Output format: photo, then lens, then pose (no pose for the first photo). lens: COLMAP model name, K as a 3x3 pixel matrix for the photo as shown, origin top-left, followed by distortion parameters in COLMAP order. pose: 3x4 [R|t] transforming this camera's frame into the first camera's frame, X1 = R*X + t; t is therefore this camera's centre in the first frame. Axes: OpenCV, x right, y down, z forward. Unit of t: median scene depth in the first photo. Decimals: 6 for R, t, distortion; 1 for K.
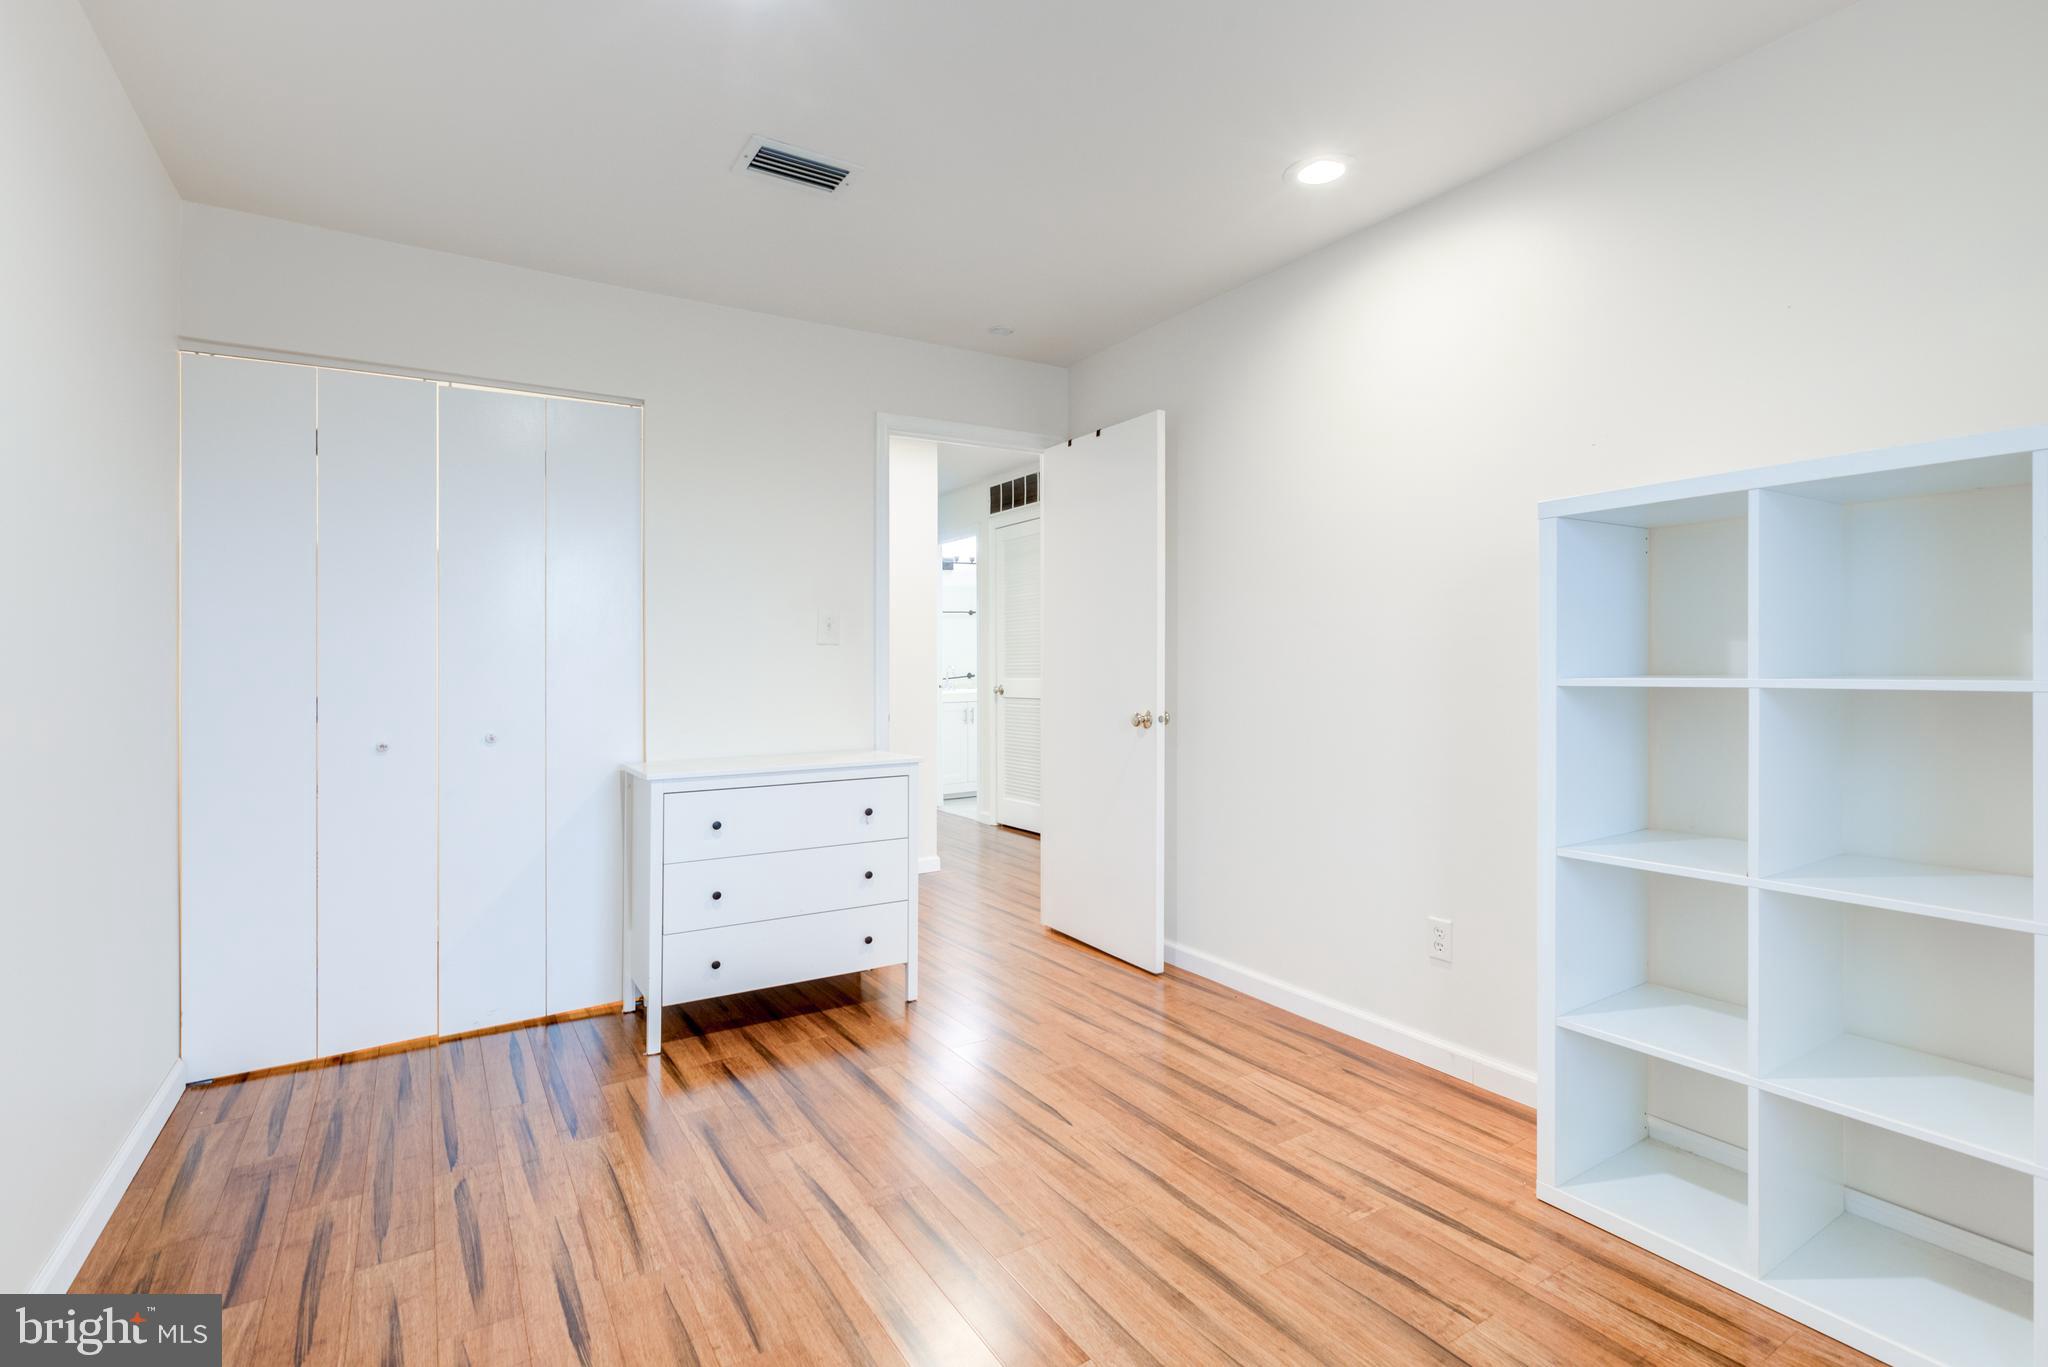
lens RADIAL K [[940.4, 0, 1030.1], [0, 940.4, 669.5], [0, 0, 1]] dist [-0.007261, 0.000364]
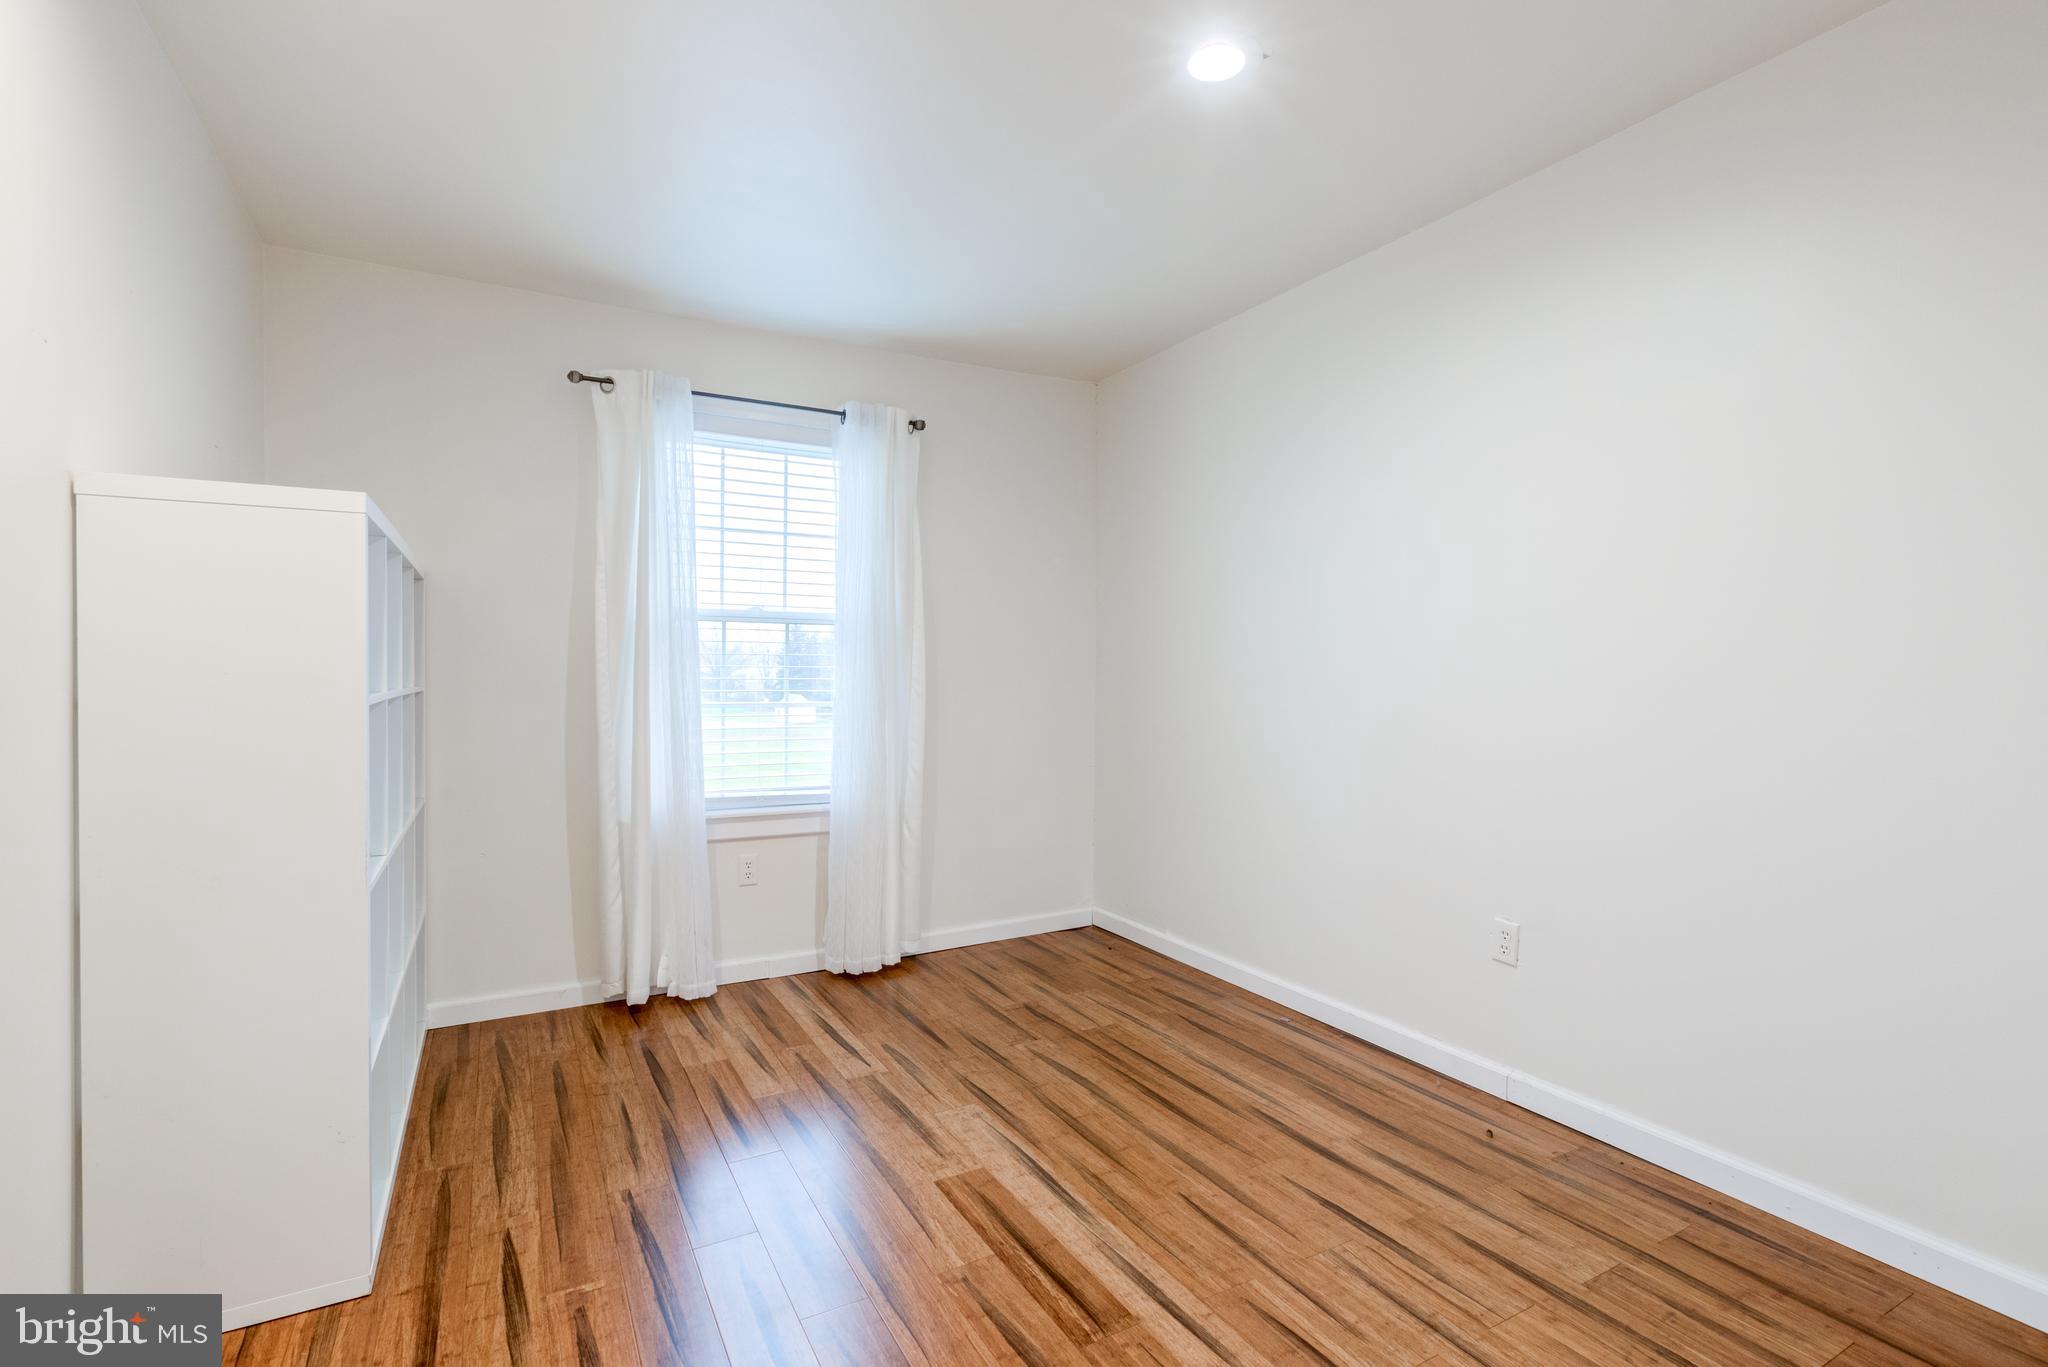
lens RADIAL K [[940.4, 0, 1032.1], [0, 940.4, 671.1], [0, 0, 1]] dist [-0.007261, 0.000364]
pose [[-0.998147, 0.008960, 0.060192, -0.140203], [0.009774, 0.999865, 0.013230, -0.022606], [-0.060065, 0.013794, -0.998099, 1.948784]]
